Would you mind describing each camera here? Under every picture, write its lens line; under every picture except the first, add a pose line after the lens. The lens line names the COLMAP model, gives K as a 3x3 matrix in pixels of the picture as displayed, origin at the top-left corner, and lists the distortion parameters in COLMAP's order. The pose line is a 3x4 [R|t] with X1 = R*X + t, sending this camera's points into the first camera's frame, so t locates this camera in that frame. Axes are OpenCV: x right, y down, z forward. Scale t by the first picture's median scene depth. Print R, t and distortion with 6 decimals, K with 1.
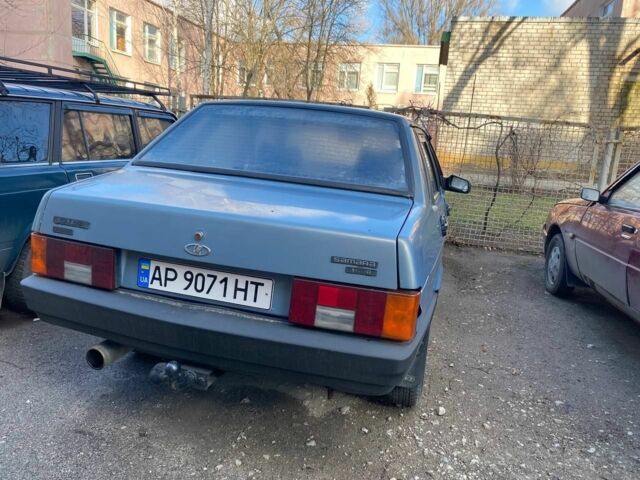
lens RADIAL K [[480.9, 0, 321.8], [0, 480.9, 236.8], [0, 0, 1]] dist [0.002607, -0.002309]
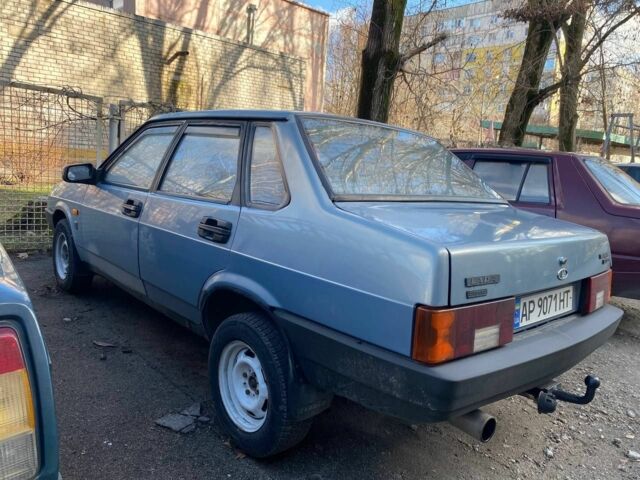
lens RADIAL K [[480.9, 0, 314.2], [0, 480.9, 238.6], [0, 0, 1]] dist [0.002607, -0.002309]
pose [[0.560599, -0.162053, 0.812076, -0.163452], [0.133849, 0.985502, 0.104261, -0.027306], [-0.817198, 0.050247, 0.574162, 0.094146]]
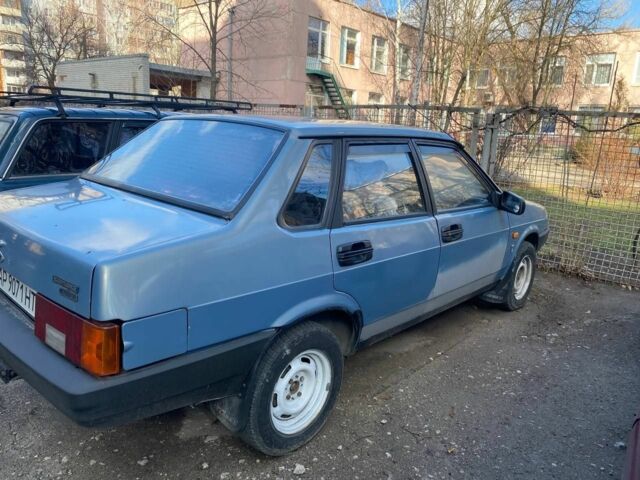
lens RADIAL K [[480.9, 0, 318.3], [0, 480.9, 237.6], [0, 0, 1]] dist [0.002607, -0.002309]
pose [[0.886943, 0.072292, -0.456186, 0.102166], [-0.076765, 0.997011, 0.008746, -0.009418], [0.455455, 0.027262, 0.889841, 0.039106]]
